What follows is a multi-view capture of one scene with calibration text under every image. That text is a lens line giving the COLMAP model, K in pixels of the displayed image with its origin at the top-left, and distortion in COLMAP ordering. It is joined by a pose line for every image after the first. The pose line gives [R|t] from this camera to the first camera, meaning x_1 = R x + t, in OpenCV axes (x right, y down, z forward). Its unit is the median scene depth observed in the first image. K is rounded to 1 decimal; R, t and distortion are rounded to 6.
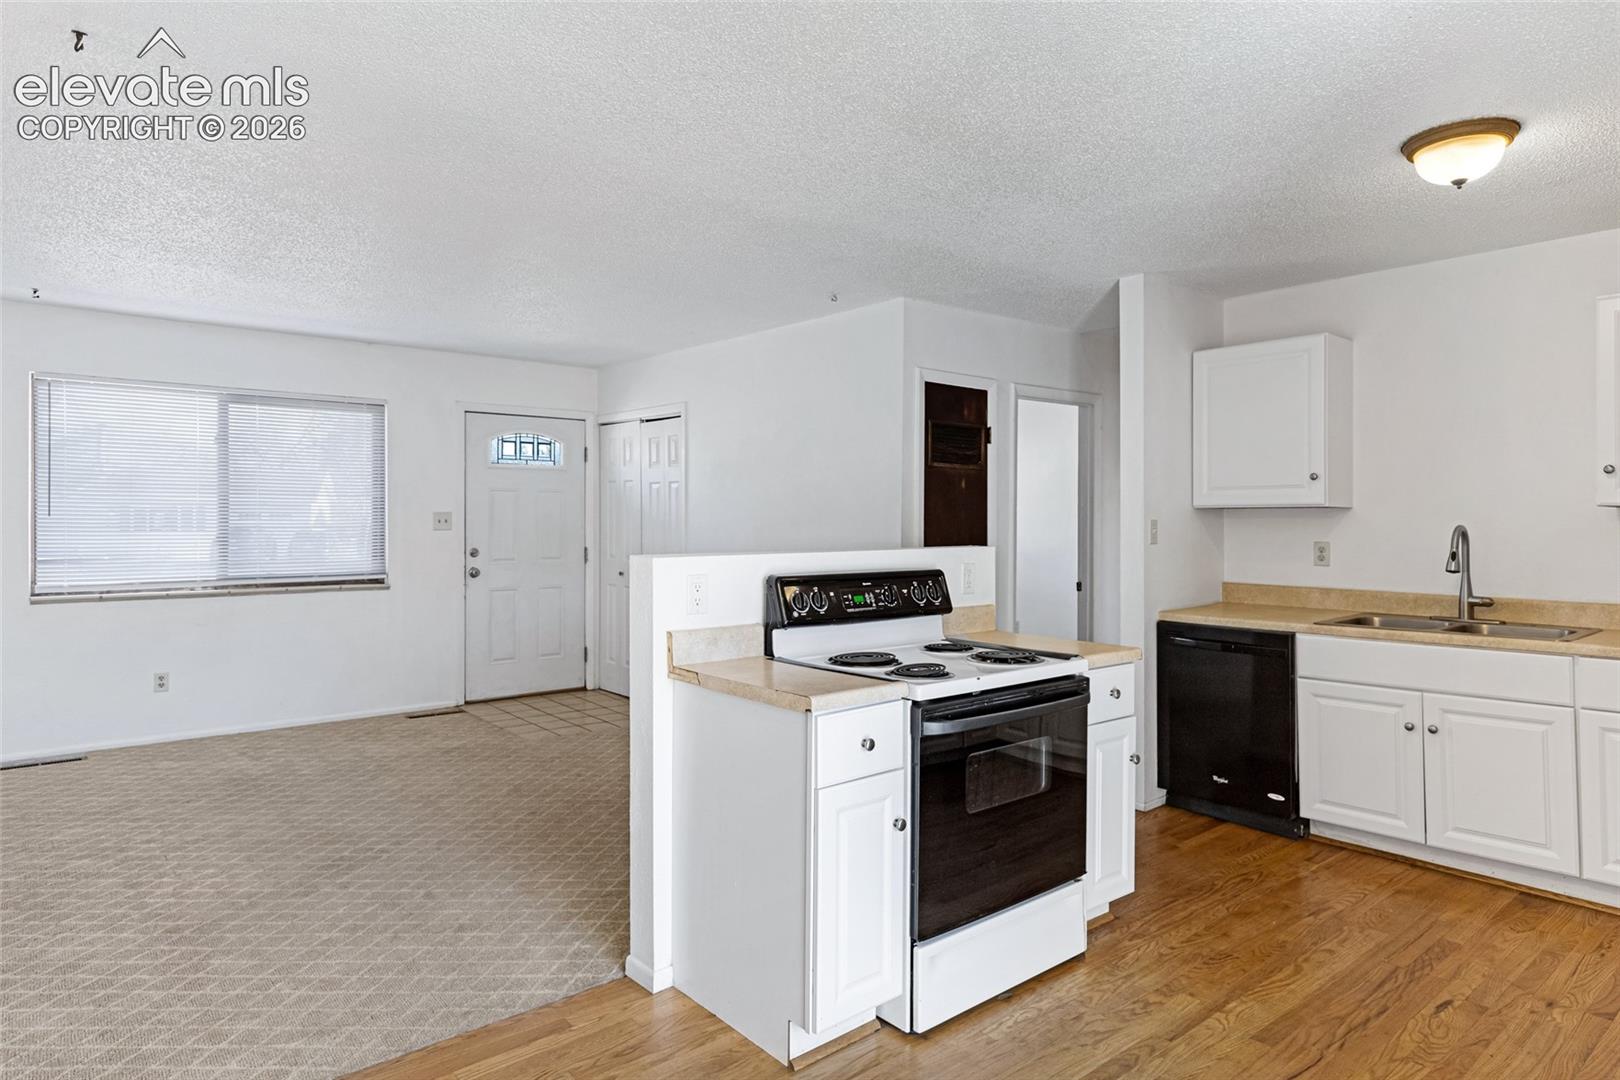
lens RADIAL K [[934.0, 0, 805.2], [0, 934.0, 507.0], [0, 0, 1]] dist [0.001218, 0.000345]
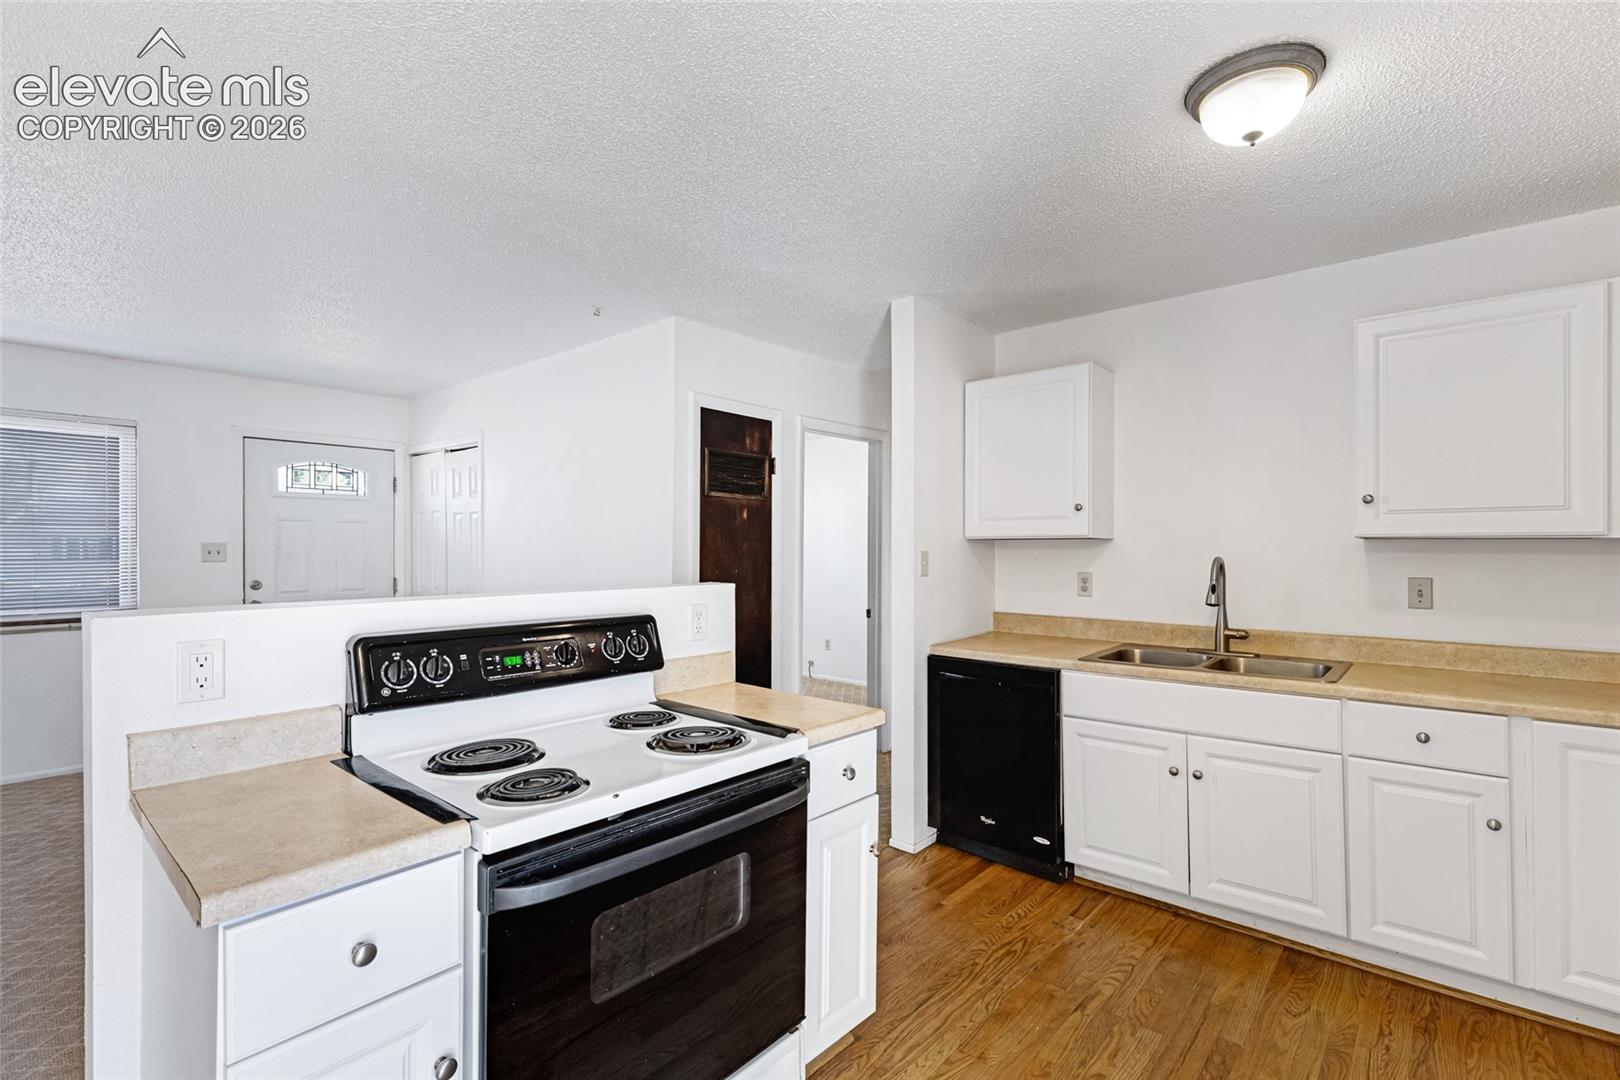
lens RADIAL K [[736.7, 0, 810.0], [0, 736.7, 540.0], [0, 0, 1]] dist [0.000211, -0.000152]
pose [[0.987581, 0.001042, 0.157109, 0.154803], [-0.001380, 0.999997, 0.002041, 0.000781], [-0.157107, -0.002233, 0.987579, 0.300599]]
